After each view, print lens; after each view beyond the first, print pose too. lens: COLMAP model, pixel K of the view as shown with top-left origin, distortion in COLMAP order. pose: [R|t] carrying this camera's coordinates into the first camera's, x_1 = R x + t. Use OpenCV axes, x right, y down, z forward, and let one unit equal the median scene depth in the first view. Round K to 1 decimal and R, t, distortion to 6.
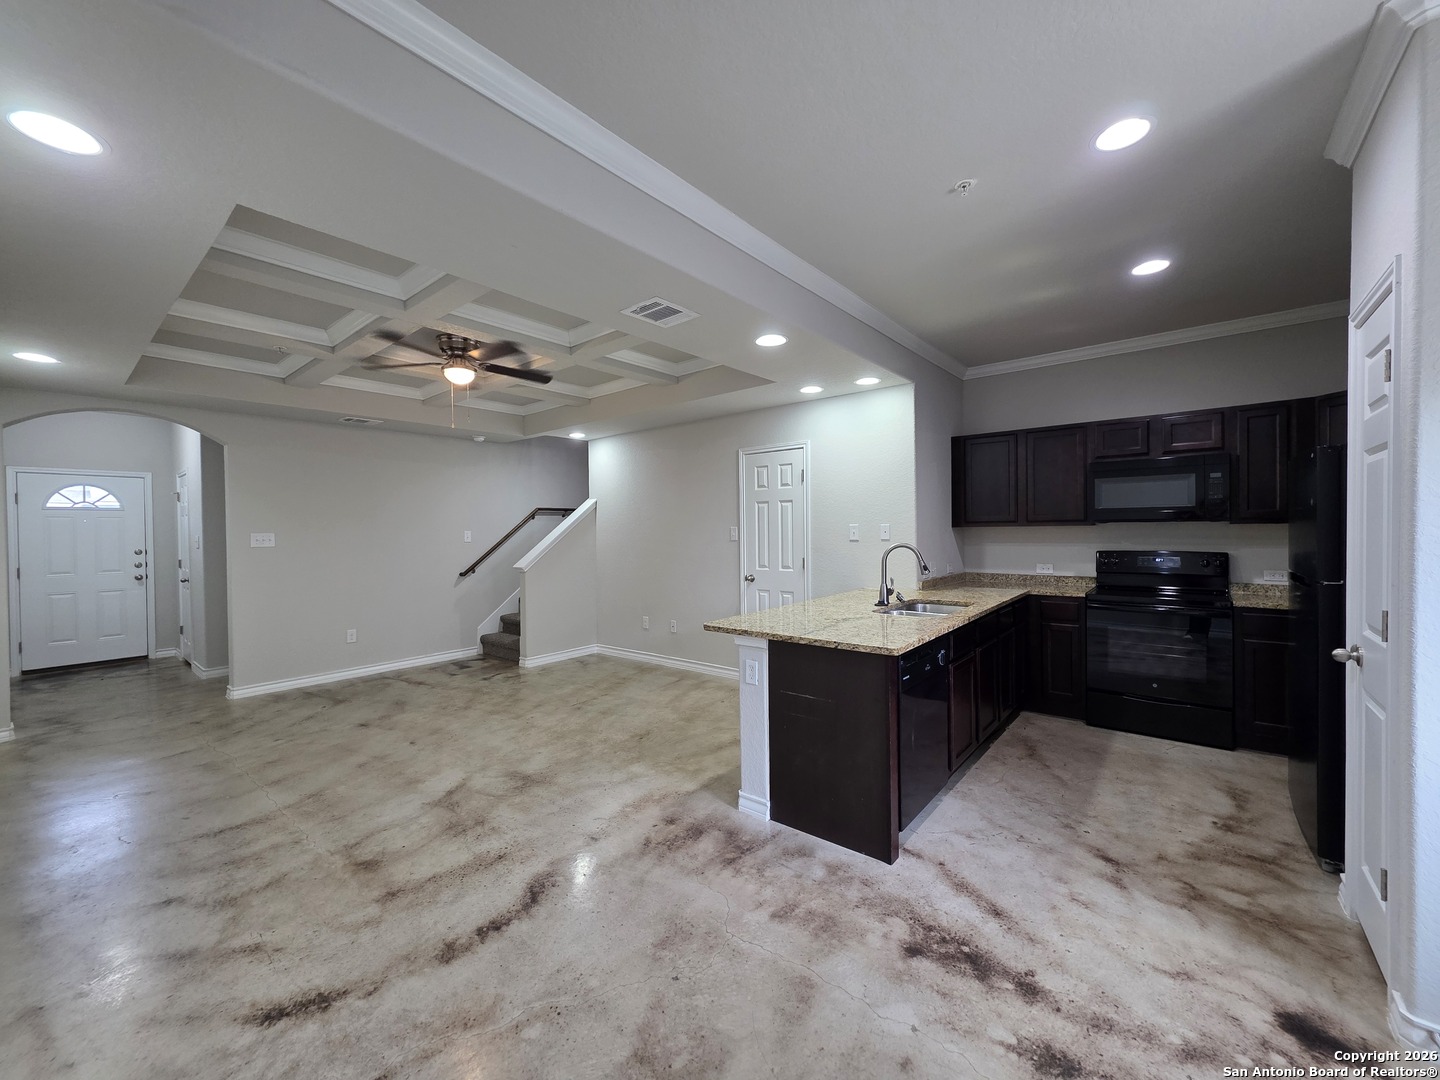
lens RADIAL K [[572.7, 0, 722.1], [0, 572.7, 535.5], [0, 0, 1]] dist [0.004580, -0.001182]
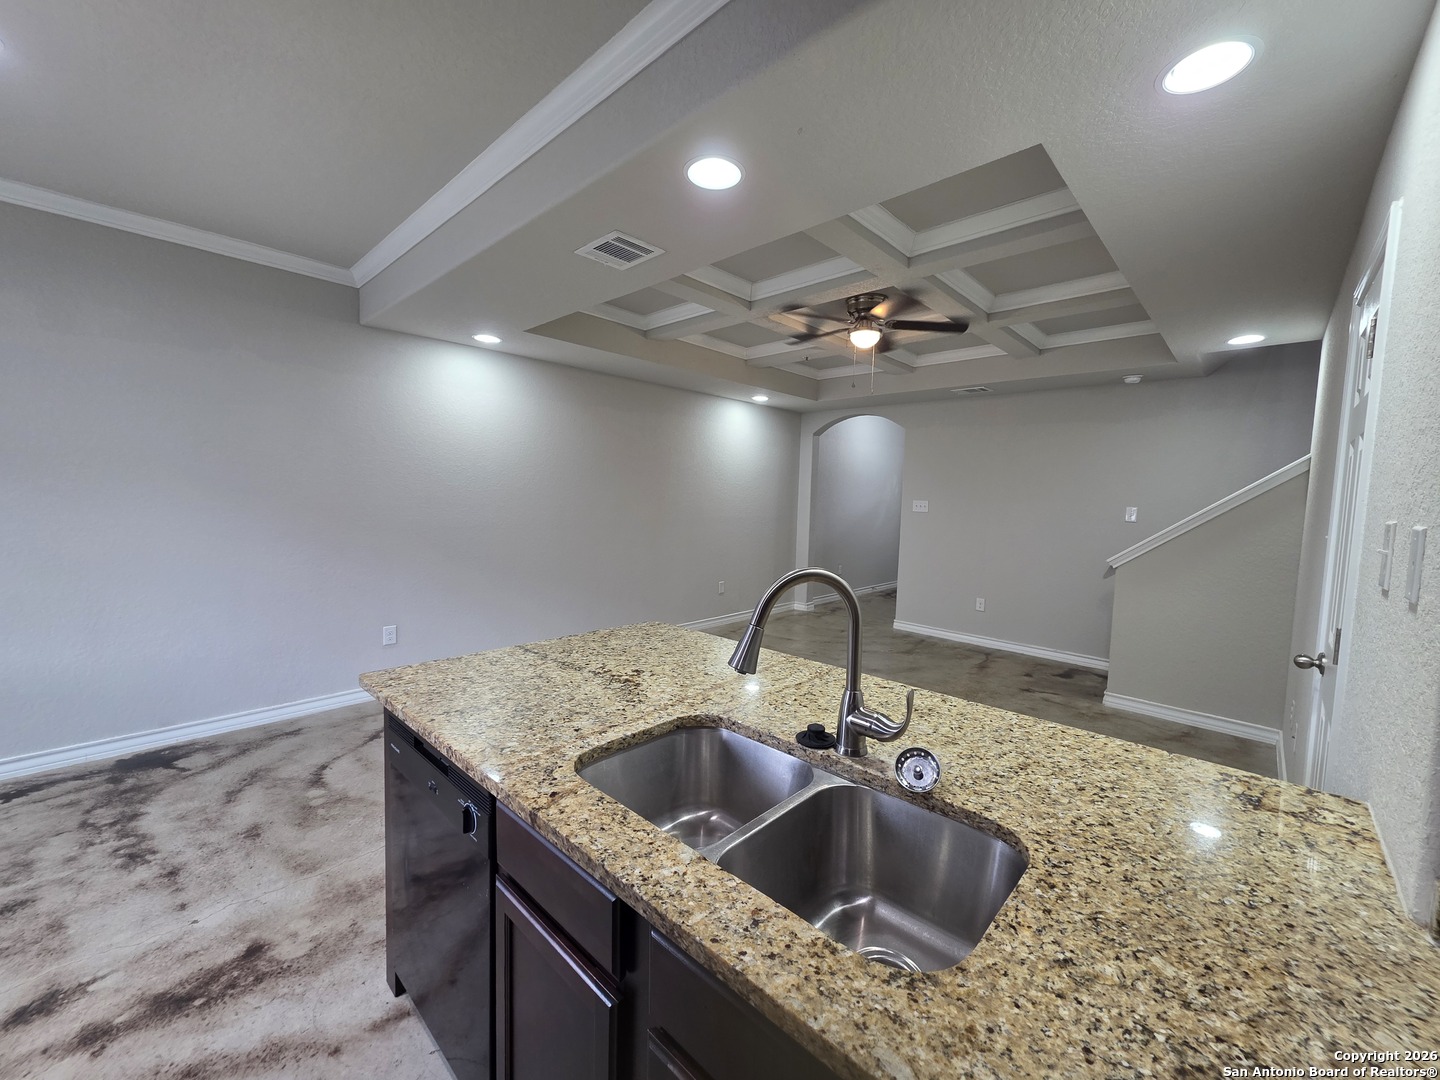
lens RADIAL K [[572.7, 0, 722.5], [0, 572.7, 537.2], [0, 0, 1]] dist [0.004580, -0.001182]
pose [[-0.068314, 0.088433, -0.993737, 0.676165], [-0.038810, 0.995074, 0.091220, -0.033546], [0.996909, 0.044798, -0.064546, 1.054439]]
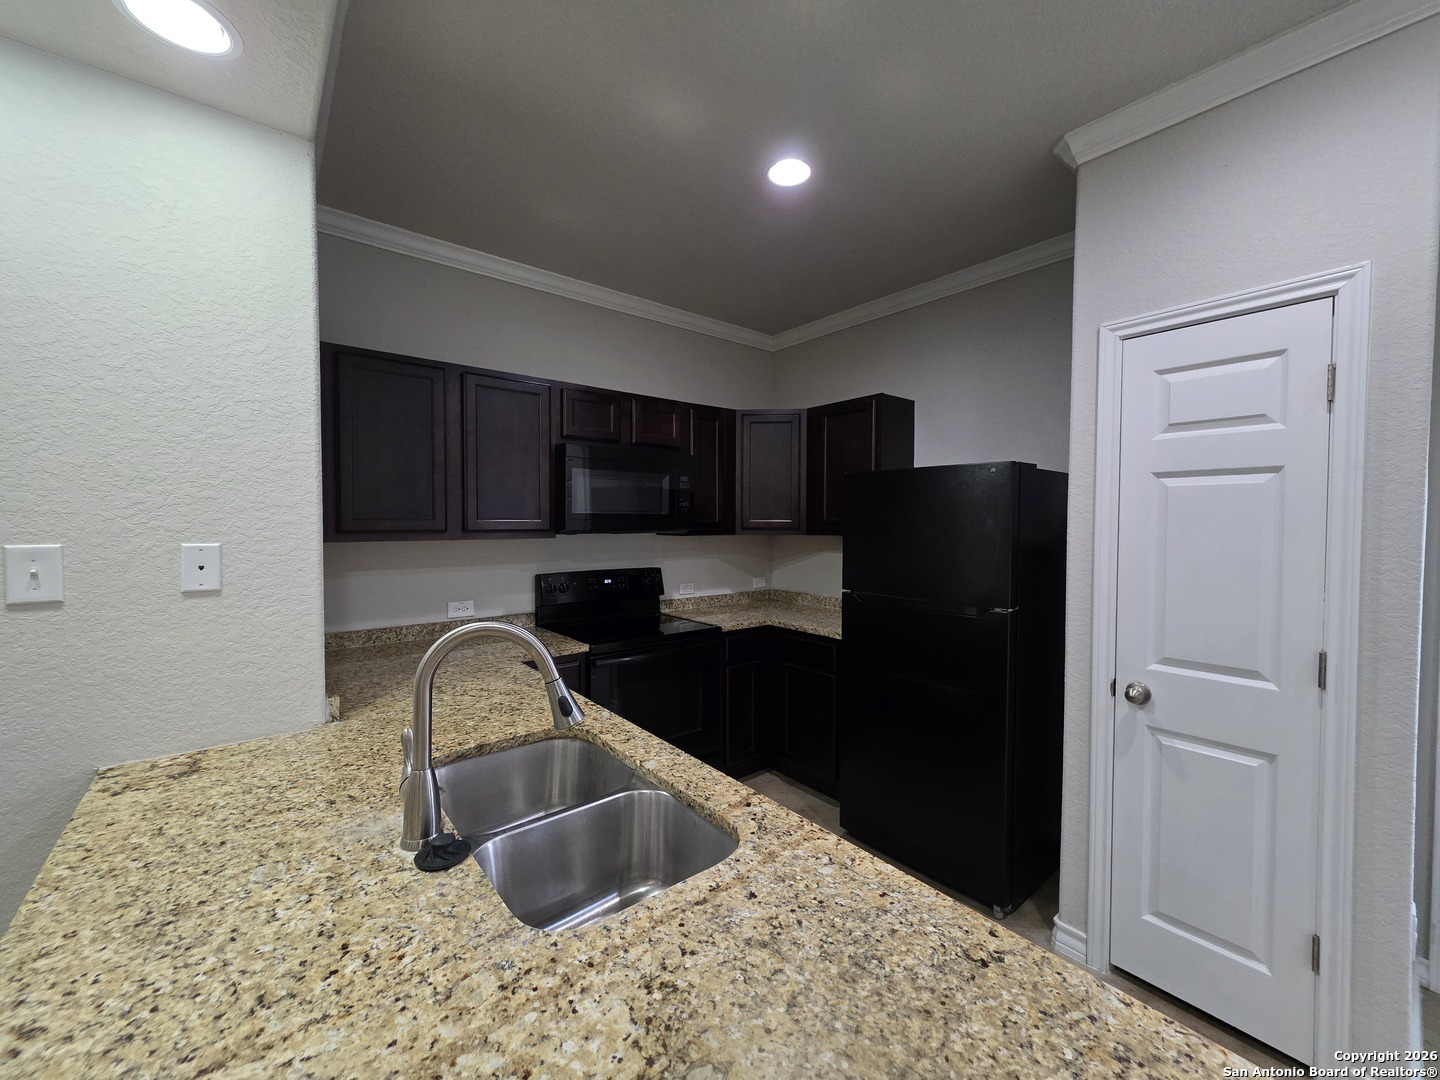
lens RADIAL K [[572.7, 0, 721.3], [0, 572.7, 536.4], [0, 0, 1]] dist [0.004580, -0.001182]
pose [[0.195421, -0.013622, 0.980625, 0.042660], [0.004766, 0.999905, 0.012940, -0.035347], [-0.980708, 0.002145, 0.195468, 0.897715]]
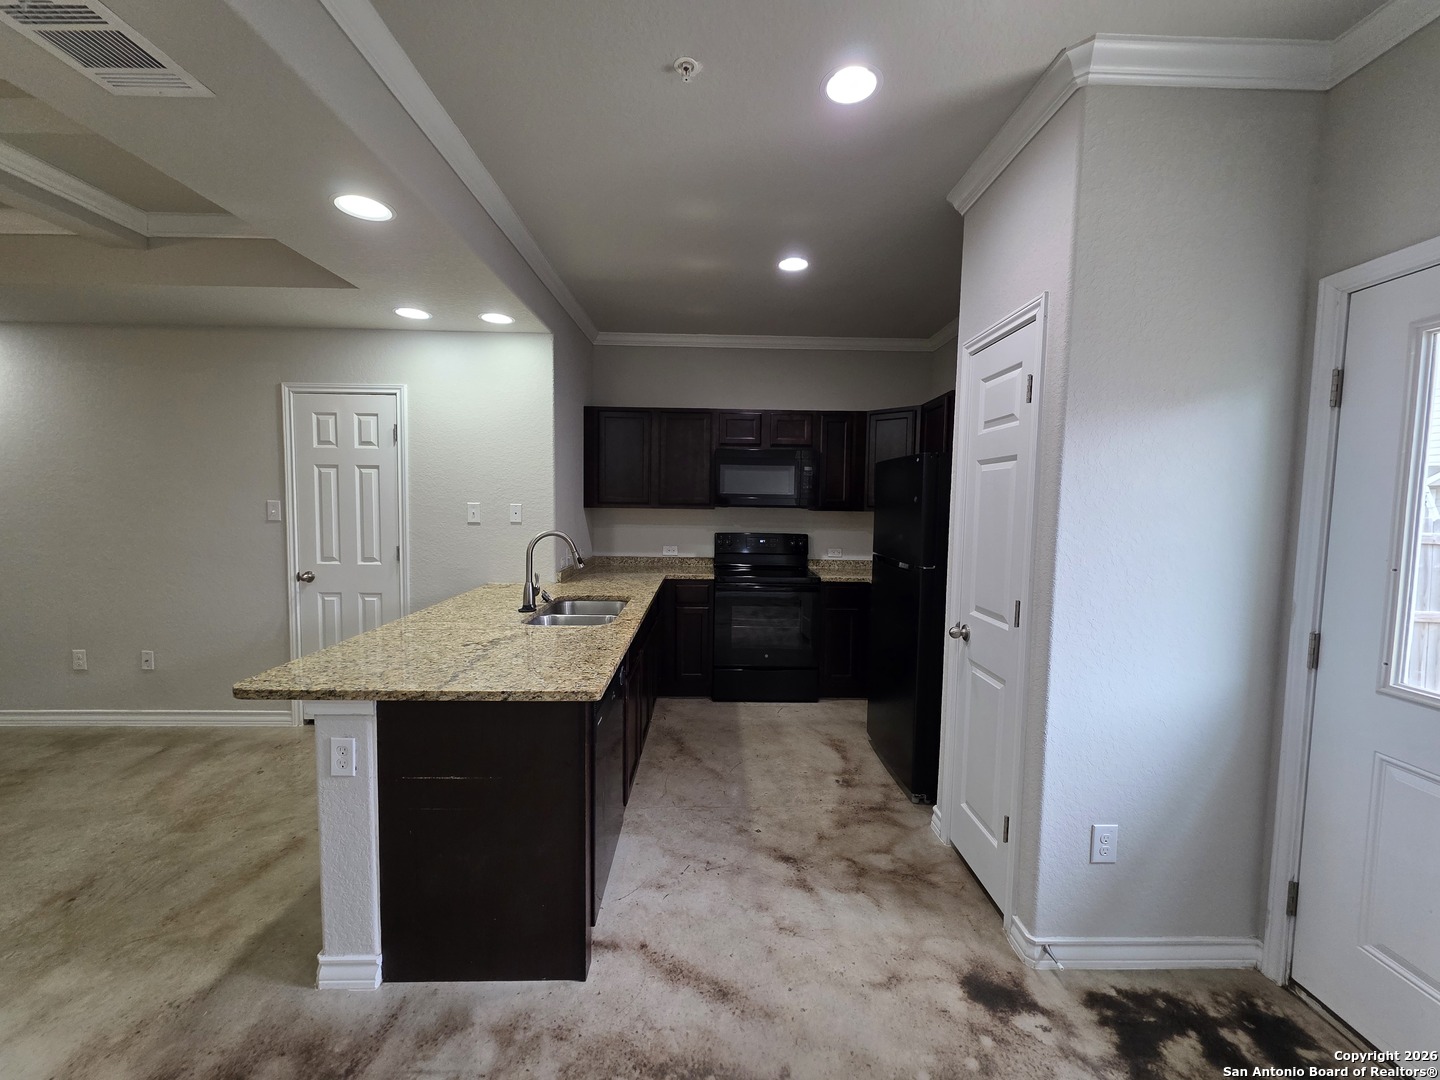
lens RADIAL K [[572.7, 0, 722.7], [0, 572.7, 535.8], [0, 0, 1]] dist [0.004580, -0.001182]
pose [[0.759278, -0.016145, 0.650566, -0.029247], [-0.017651, 0.998813, 0.045388, -0.021924], [-0.650527, -0.045946, 0.758092, 0.262964]]
